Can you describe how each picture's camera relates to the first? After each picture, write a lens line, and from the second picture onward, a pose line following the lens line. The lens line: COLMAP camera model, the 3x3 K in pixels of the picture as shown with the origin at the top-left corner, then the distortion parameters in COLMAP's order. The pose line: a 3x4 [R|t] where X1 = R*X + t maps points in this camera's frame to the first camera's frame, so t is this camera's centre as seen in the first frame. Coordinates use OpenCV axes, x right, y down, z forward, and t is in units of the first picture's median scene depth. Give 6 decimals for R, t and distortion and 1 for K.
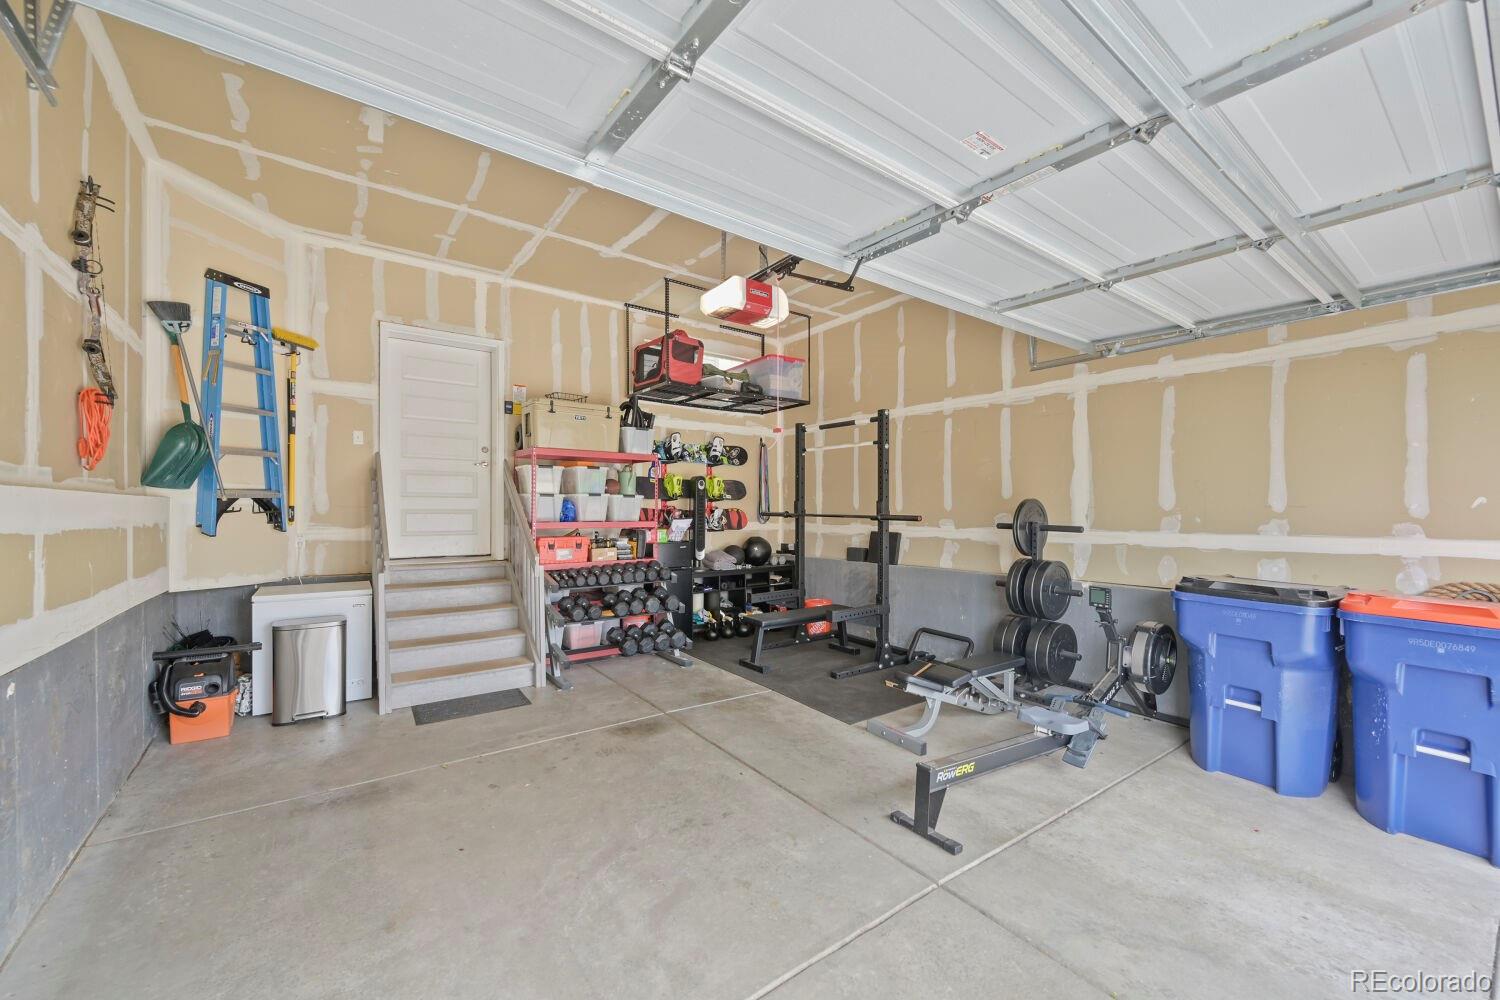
lens RADIAL K [[592.0, 0, 756.5], [0, 592.0, 509.4], [0, 0, 1]] dist [0.001791, -0.000690]
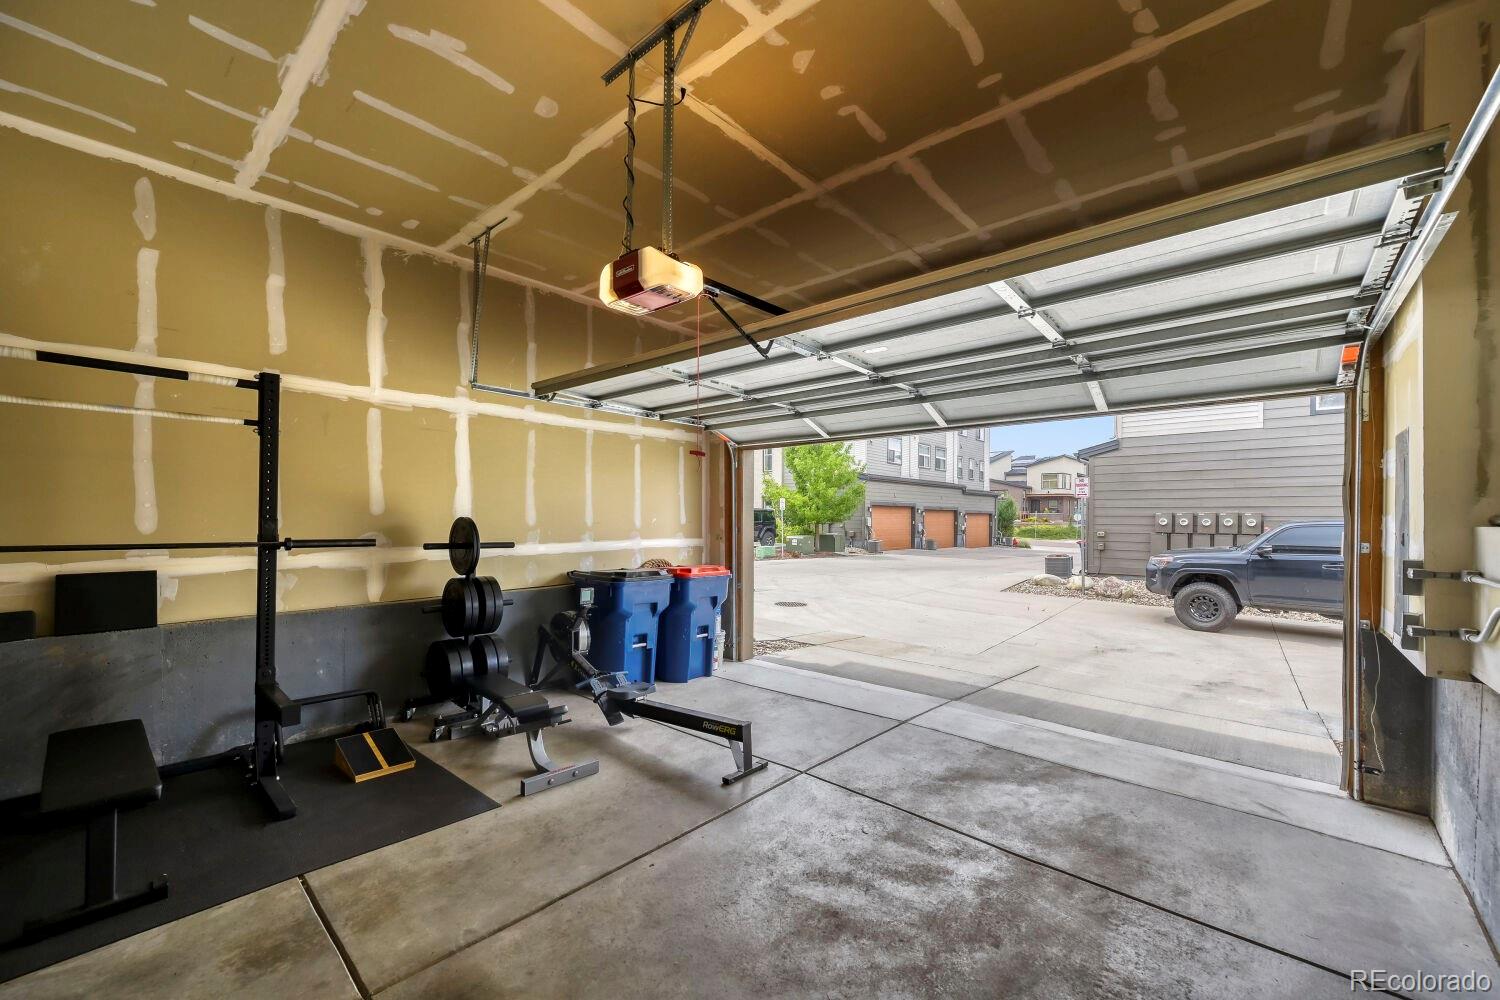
lens RADIAL K [[592.0, 0, 751.4], [0, 592.0, 514.3], [0, 0, 1]] dist [0.001791, -0.000690]
pose [[-0.211638, 0.002260, 0.977345, -0.572682], [0.000142, 0.999997, -0.002282, -0.018510], [-0.977348, -0.000344, -0.211638, 0.707456]]
